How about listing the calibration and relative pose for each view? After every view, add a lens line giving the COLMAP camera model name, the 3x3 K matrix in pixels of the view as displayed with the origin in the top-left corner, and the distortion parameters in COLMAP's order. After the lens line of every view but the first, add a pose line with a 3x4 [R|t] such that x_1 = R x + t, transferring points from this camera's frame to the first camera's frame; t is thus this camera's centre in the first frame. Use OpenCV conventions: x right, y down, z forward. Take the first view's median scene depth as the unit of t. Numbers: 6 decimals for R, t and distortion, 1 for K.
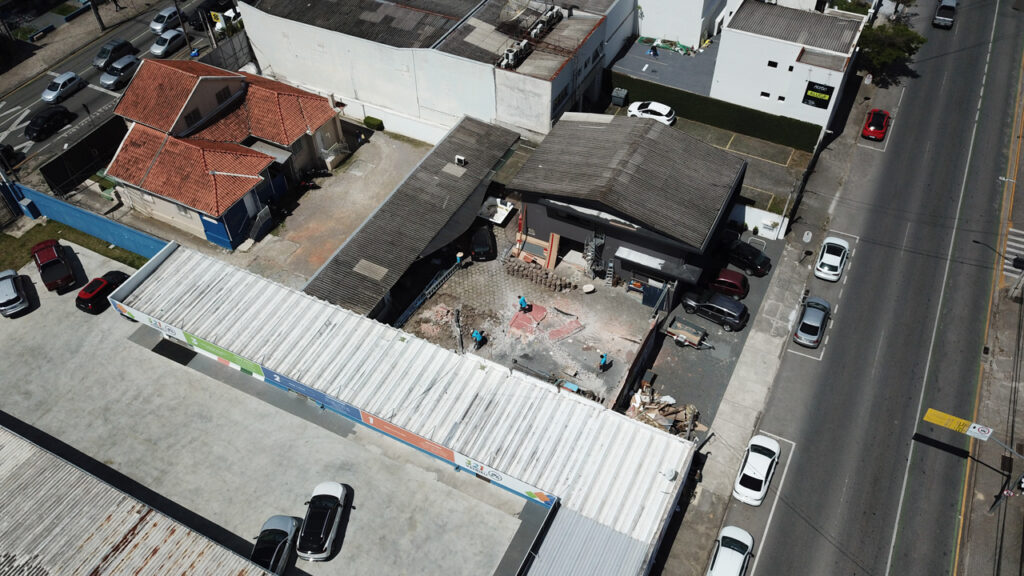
lens RADIAL K [[780.3, 0, 516.9], [0, 780.3, 286.2], [0, 0, 1]] dist [0.014351, -0.022246]
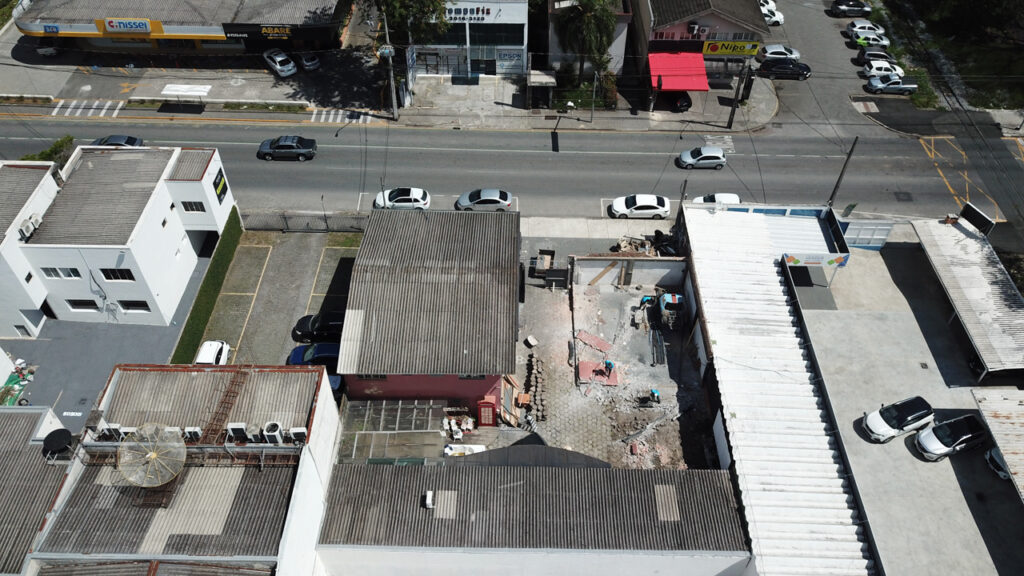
lens RADIAL K [[780.3, 0, 514.9], [0, 780.3, 290.6], [0, 0, 1]] dist [0.014351, -0.022246]
pose [[-0.440110, -0.648975, 0.620592, -0.440908], [0.650815, 0.245628, 0.718405, -0.696045], [-0.618662, 0.720068, 0.314260, 0.638121]]
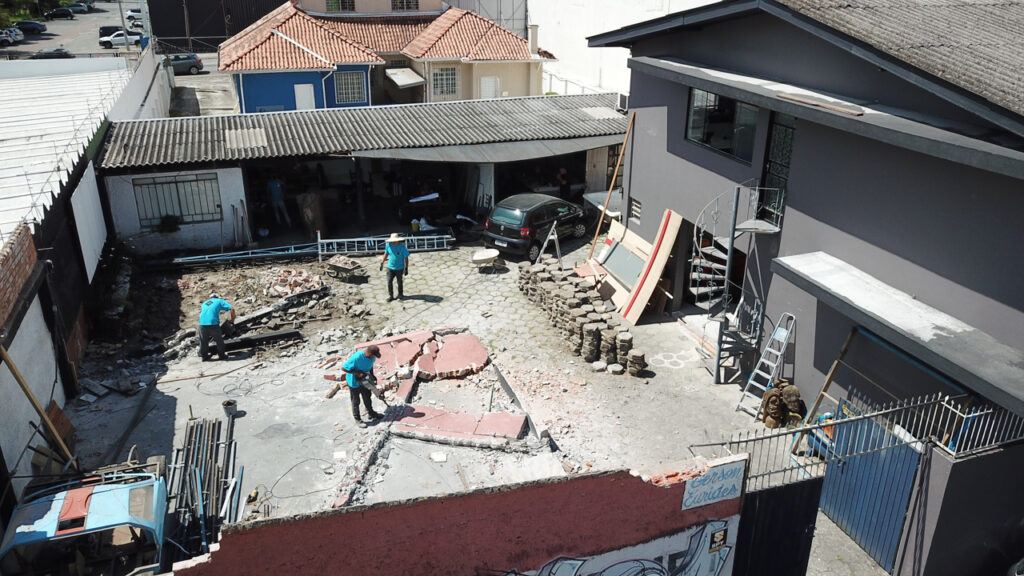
lens RADIAL K [[780.3, 0, 518.0], [0, 780.3, 293.2], [0, 0, 1]] dist [0.014351, -0.022246]
pose [[0.723392, 0.292220, -0.625549, 0.210794], [-0.513055, 0.833812, -0.203794, 0.059031], [0.462037, 0.468365, 0.753098, 0.721419]]
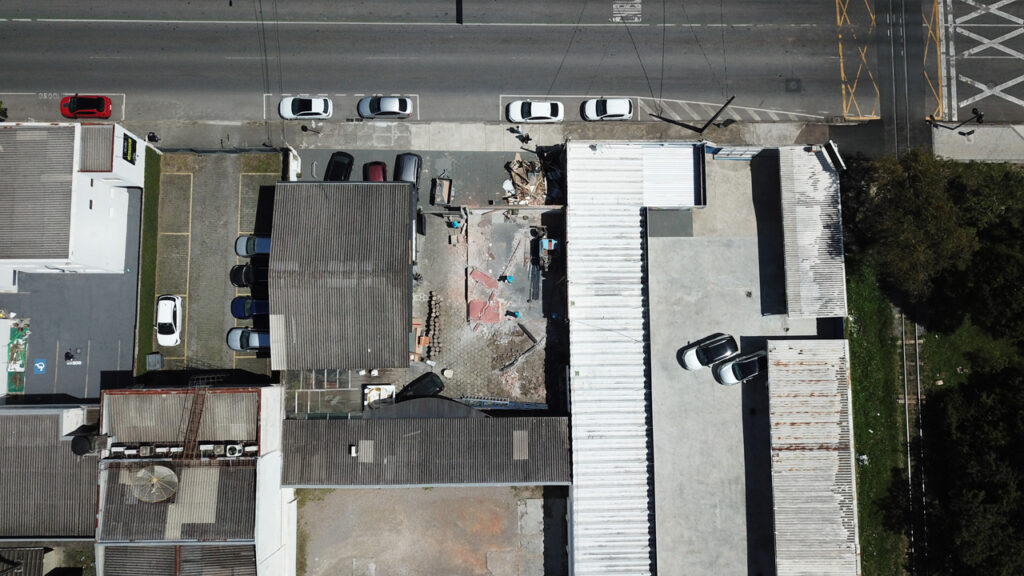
lens RADIAL K [[780.3, 0, 518.6], [0, 780.3, 288.1], [0, 0, 1]] dist [0.014351, -0.022246]
pose [[-0.459219, -0.883871, 0.088828, -0.078441], [0.638031, -0.258602, 0.725287, -0.736980], [-0.618089, 0.389741, 0.682692, 0.119783]]
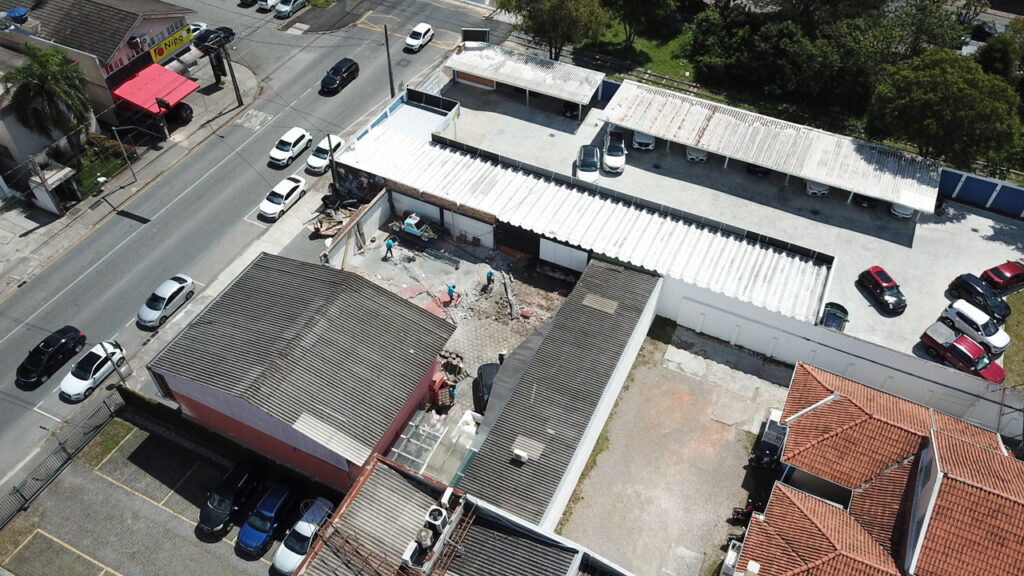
lens RADIAL K [[780.3, 0, 515.8], [0, 780.3, 291.3], [0, 0, 1]] dist [0.014351, -0.022246]
pose [[-0.999837, 0.013363, -0.012111, -0.065888], [-0.012984, -0.067338, 0.997646, -0.913505], [0.012516, 0.997641, 0.067500, 0.850888]]
